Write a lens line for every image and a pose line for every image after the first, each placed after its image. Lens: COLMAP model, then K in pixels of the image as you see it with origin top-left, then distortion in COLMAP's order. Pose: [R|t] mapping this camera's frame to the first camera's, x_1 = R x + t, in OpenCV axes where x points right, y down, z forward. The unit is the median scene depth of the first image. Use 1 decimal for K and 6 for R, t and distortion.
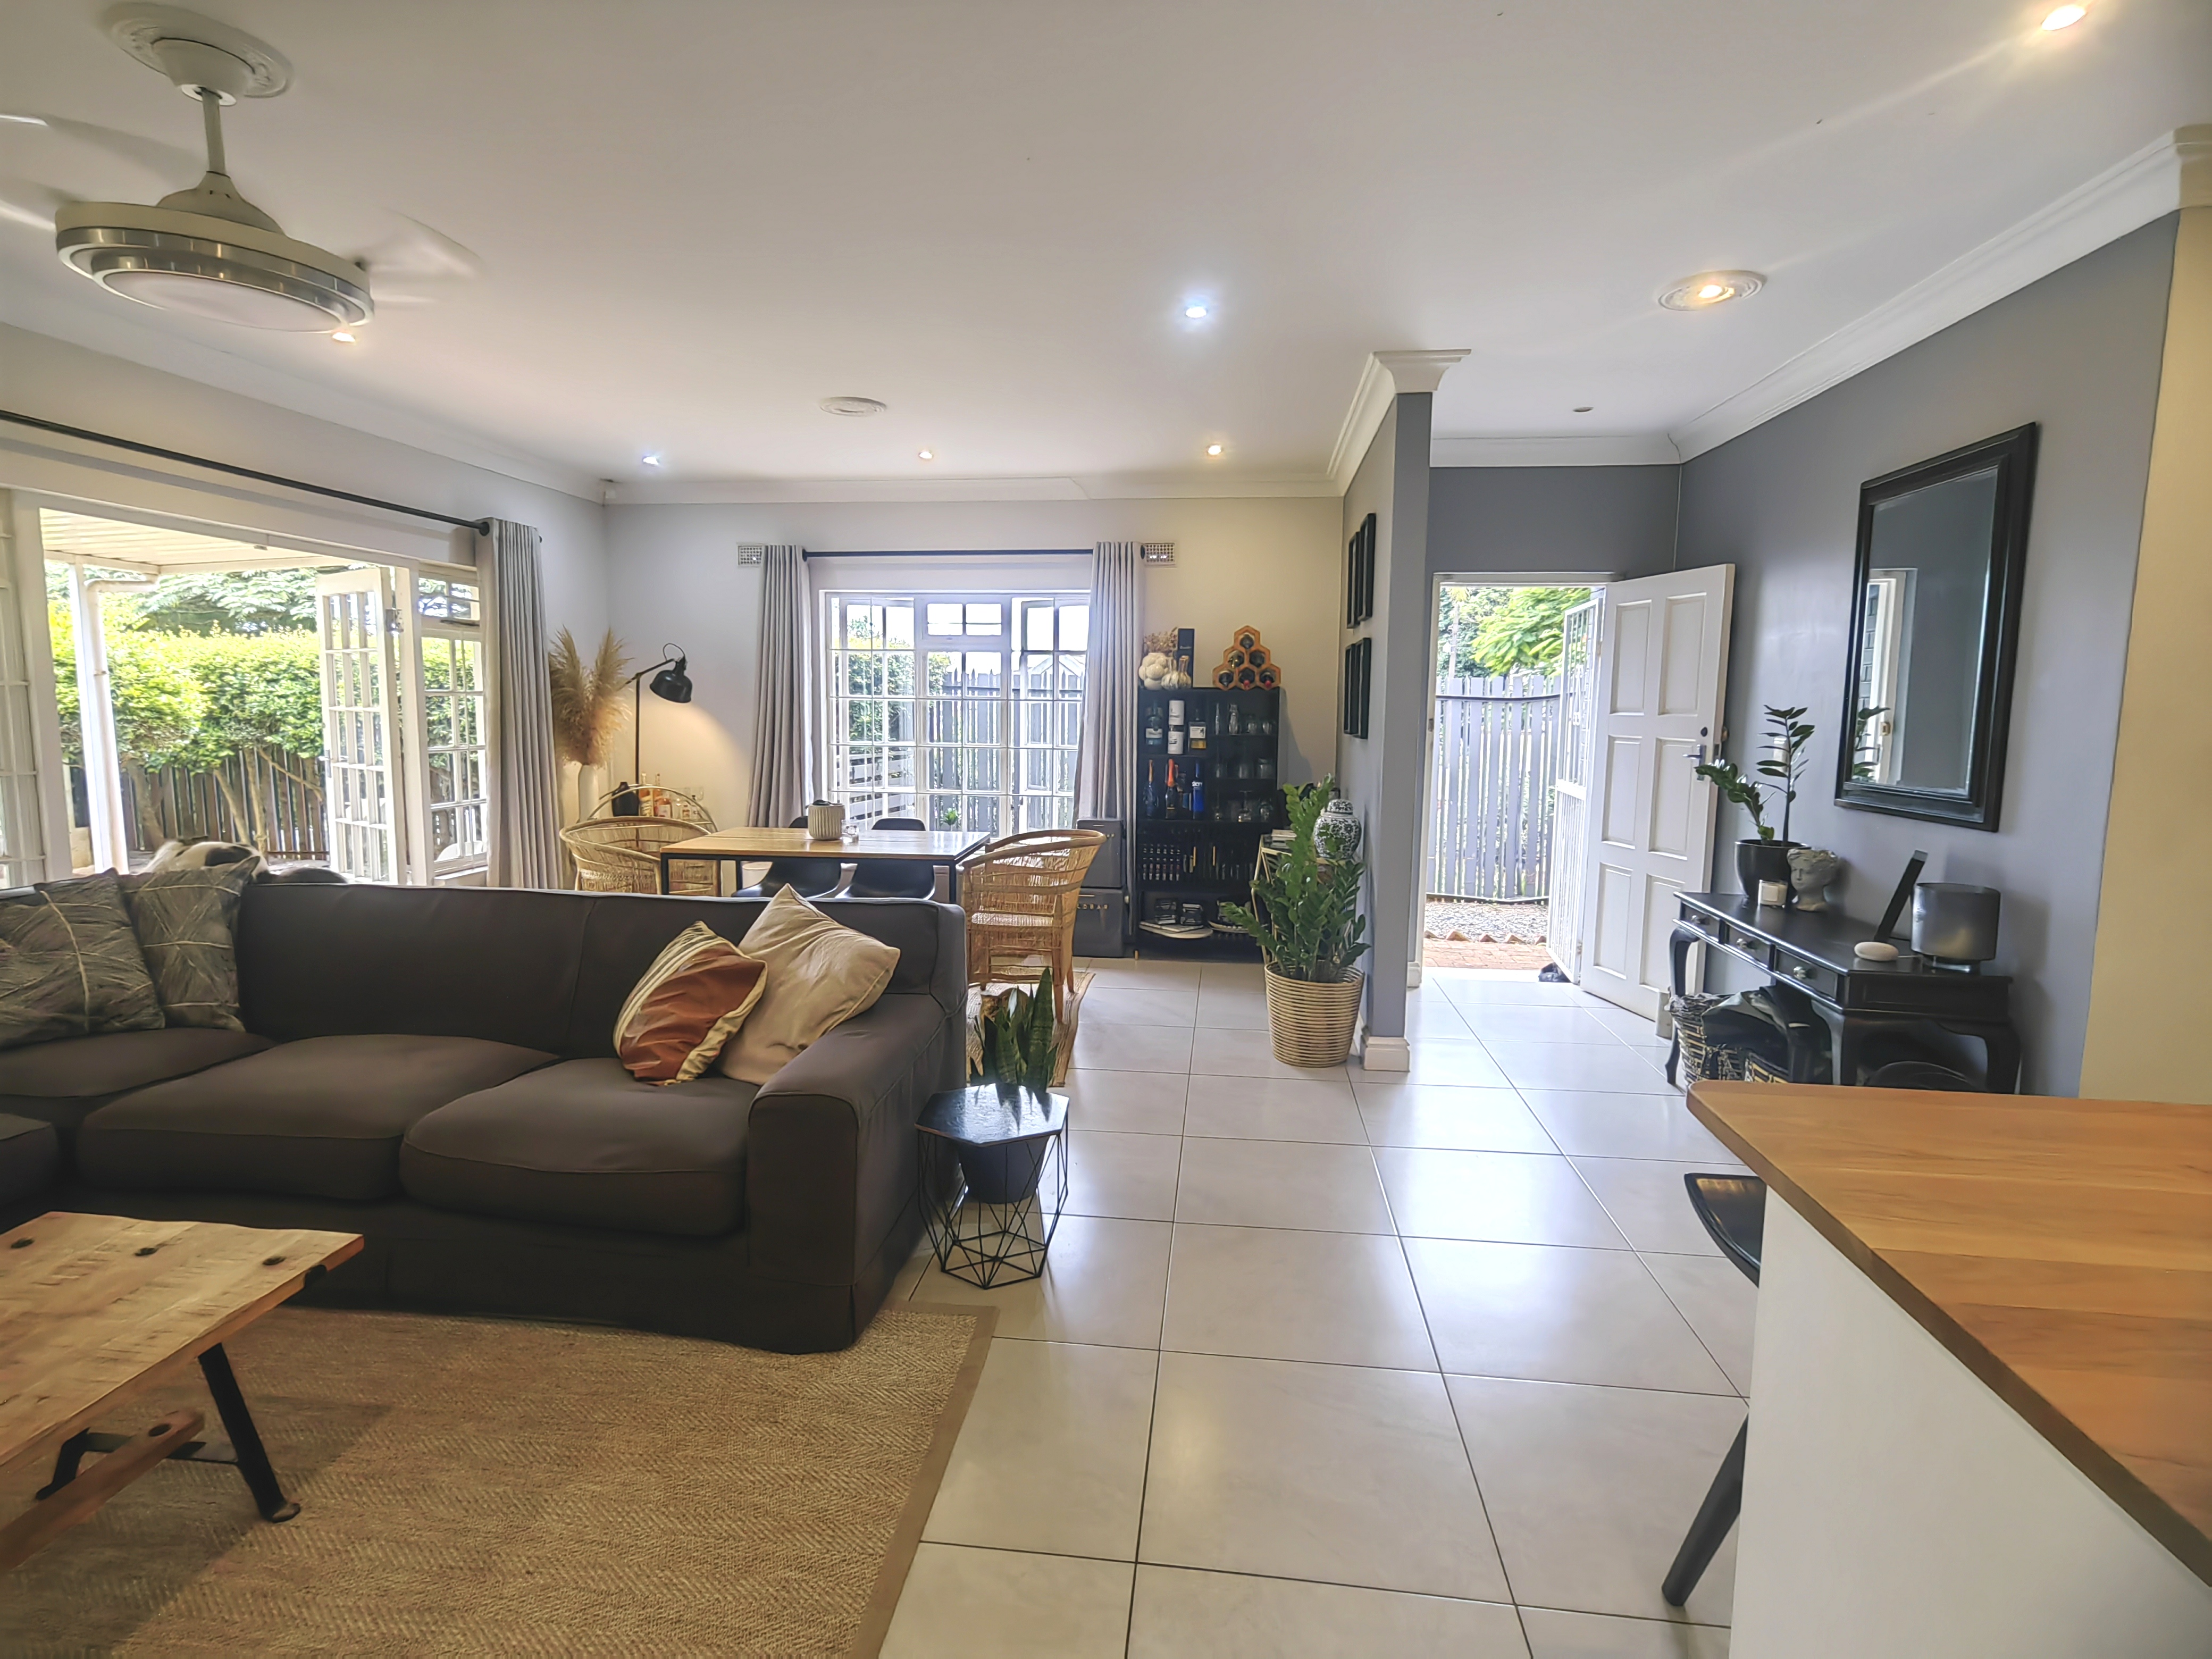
lens RADIAL K [[1101.5, 0, 1104.1], [0, 1101.5, 820.0], [0, 0, 1]] dist [-0.002970, 0.011834]
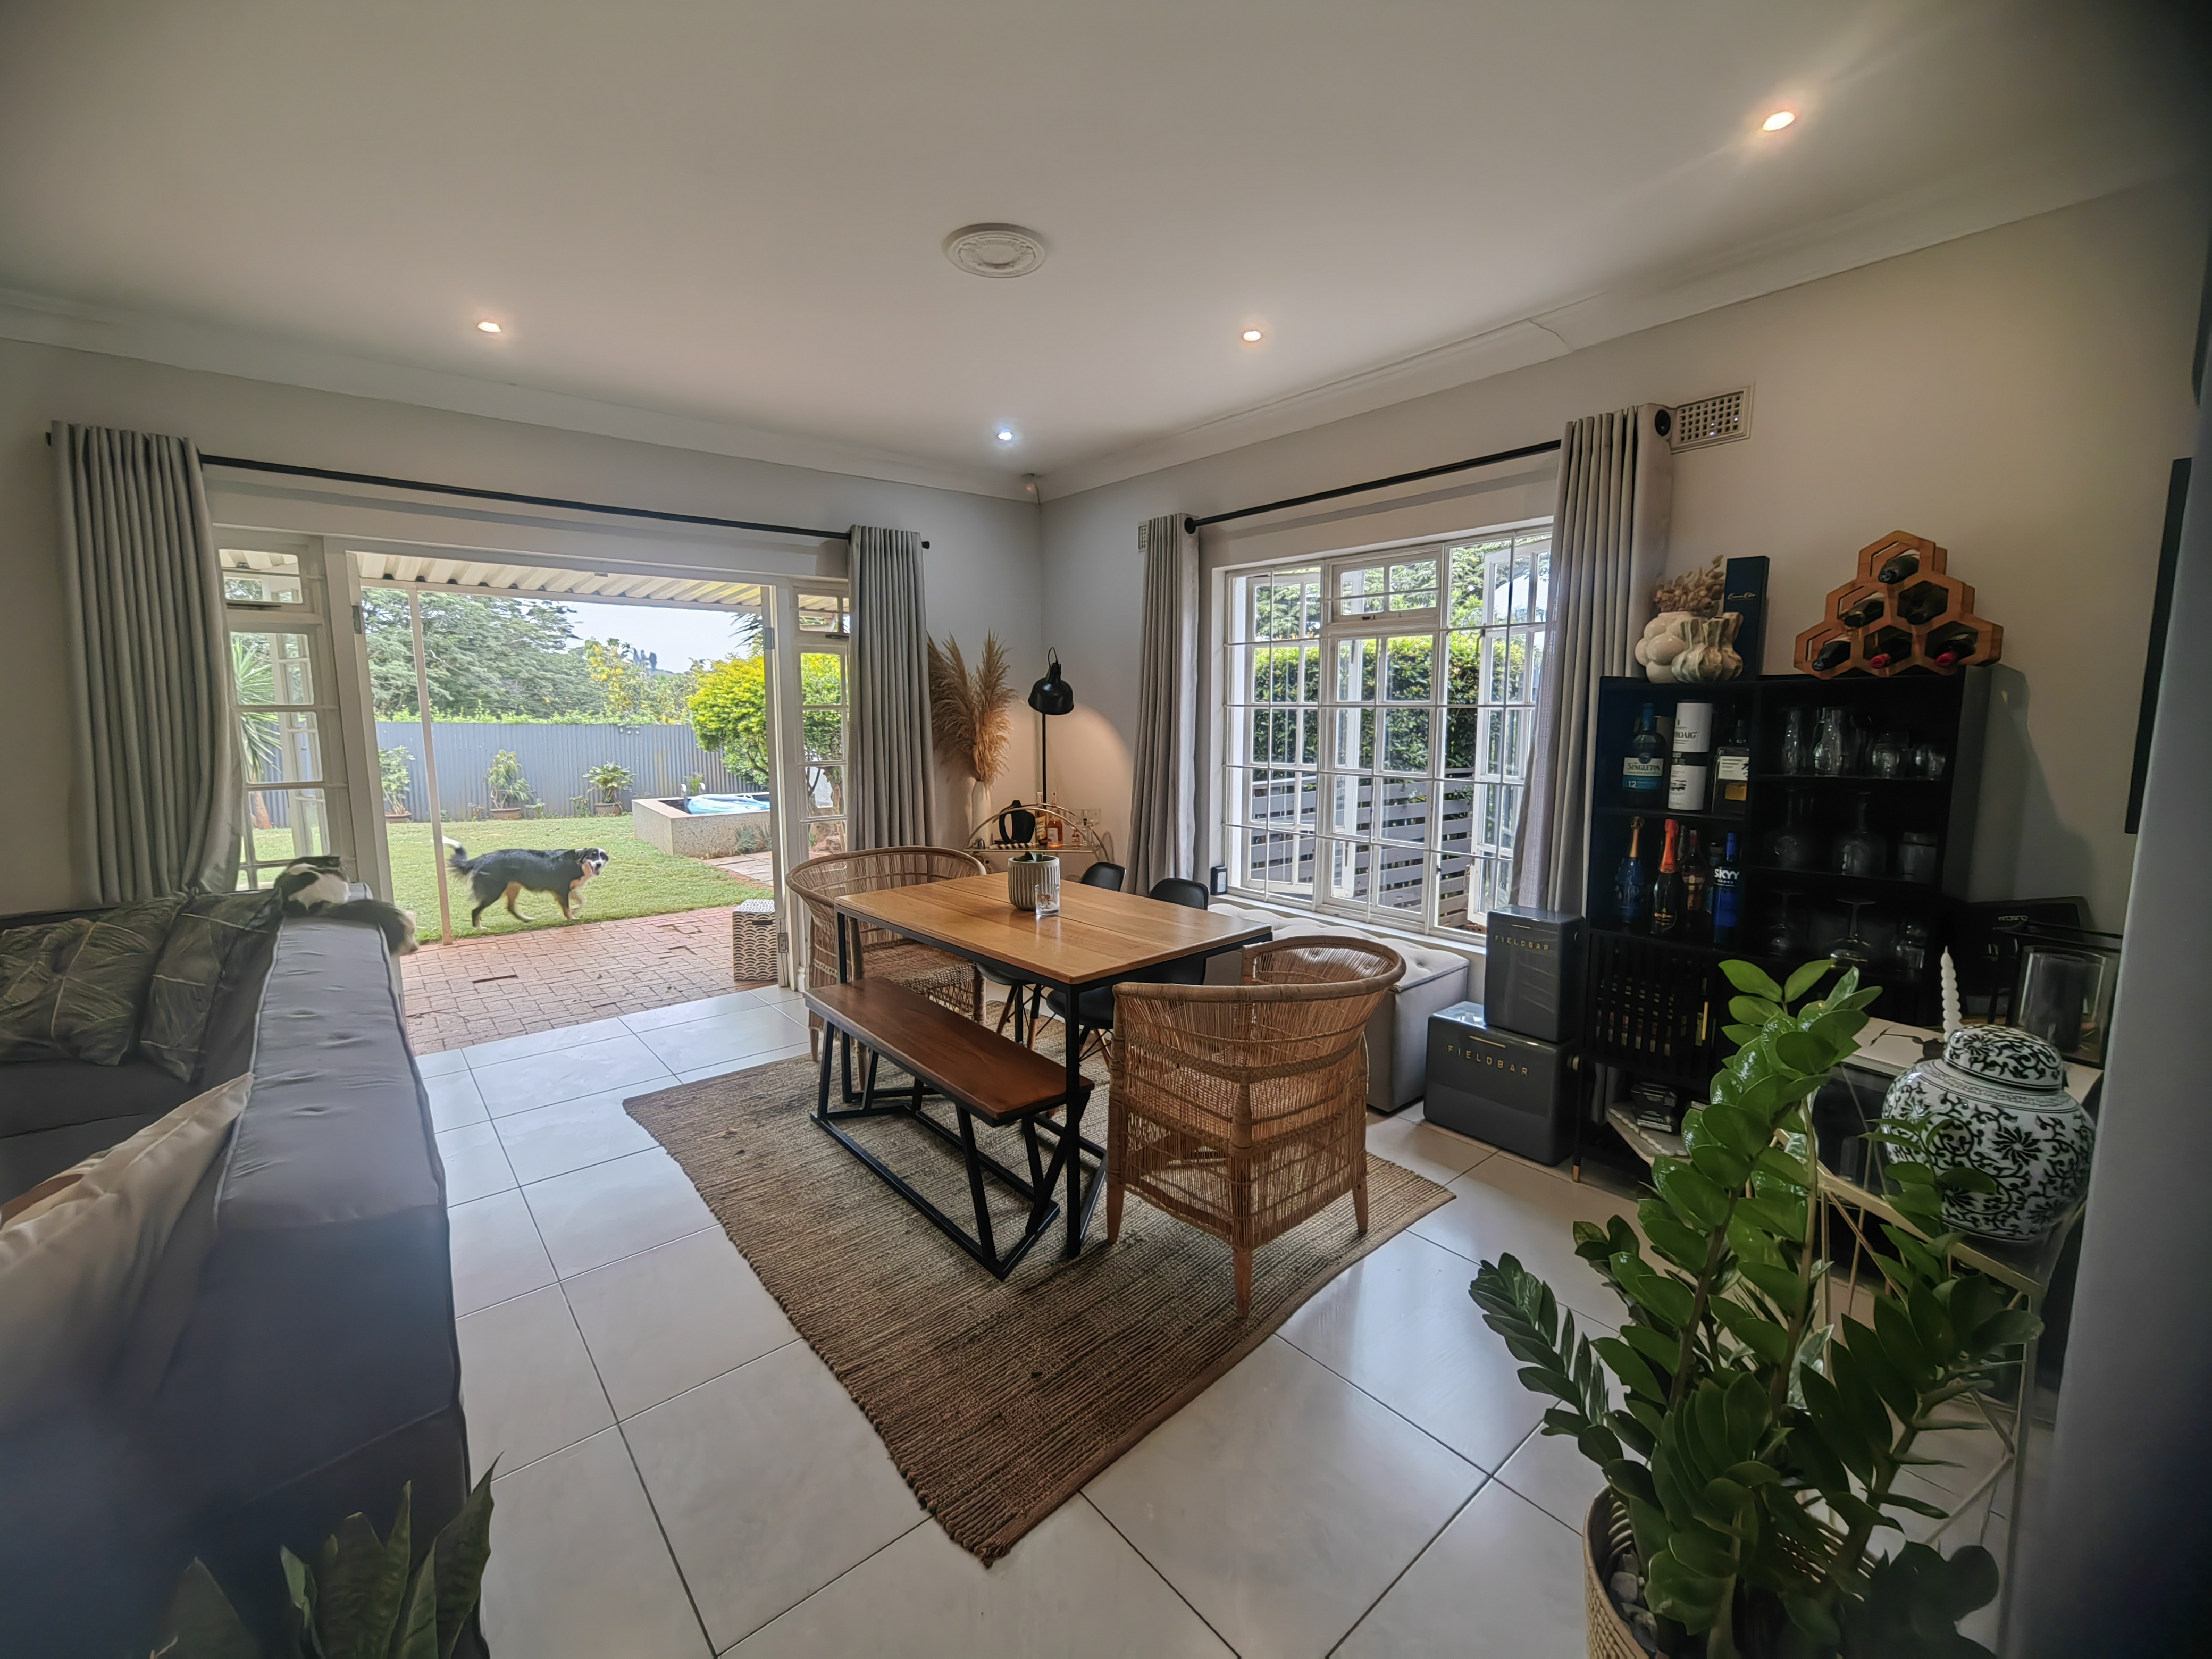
lens RADIAL K [[922.5, 0, 1103.5], [0, 922.5, 823.2], [0, 0, 1]] dist [0.000177, 0.004695]
pose [[0.729336, 0.072166, -0.680338, 0.161928], [-0.060662, 0.997326, 0.040759, -0.055777], [0.681461, 0.011543, 0.731764, 0.518317]]
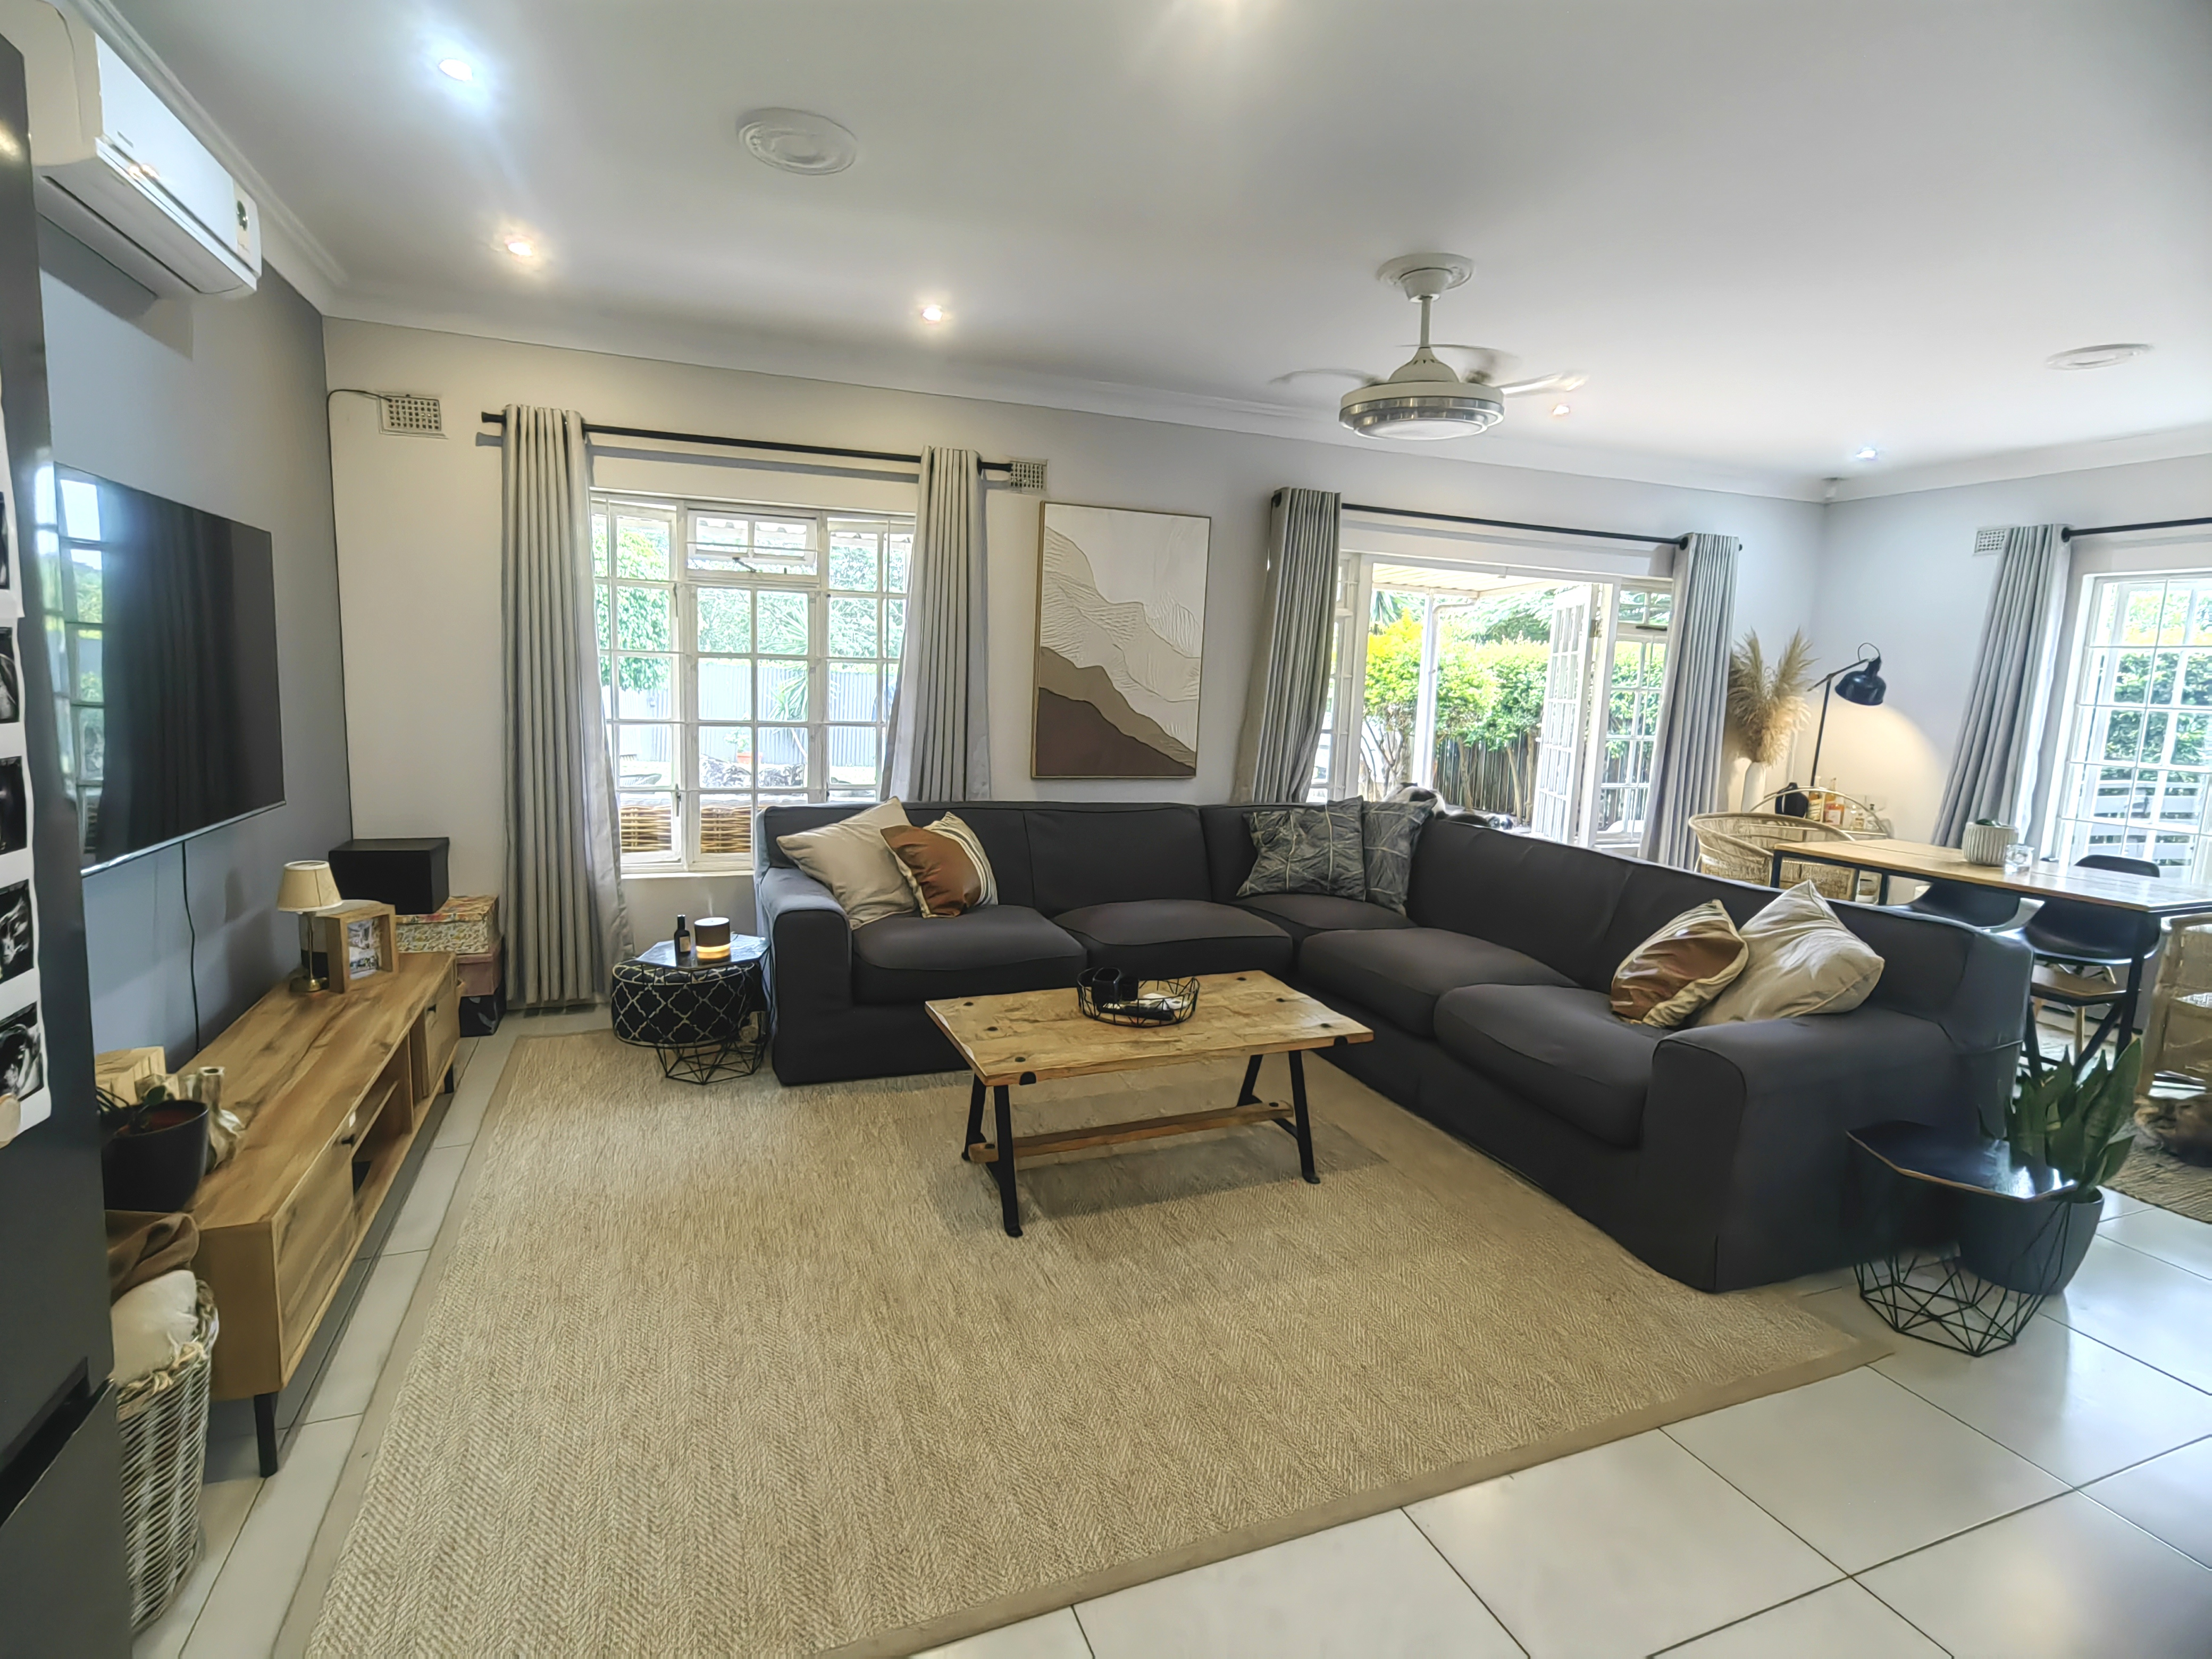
lens RADIAL K [[1101.5, 0, 1104.1], [0, 1101.5, 820.0], [0, 0, 1]] dist [-0.002970, 0.011834]
pose [[0.477727, 0.124188, -0.869686, 0.151228], [-0.126169, 0.989394, 0.071977, 0.006701], [0.869401, 0.075342, 0.488329, -0.033512]]
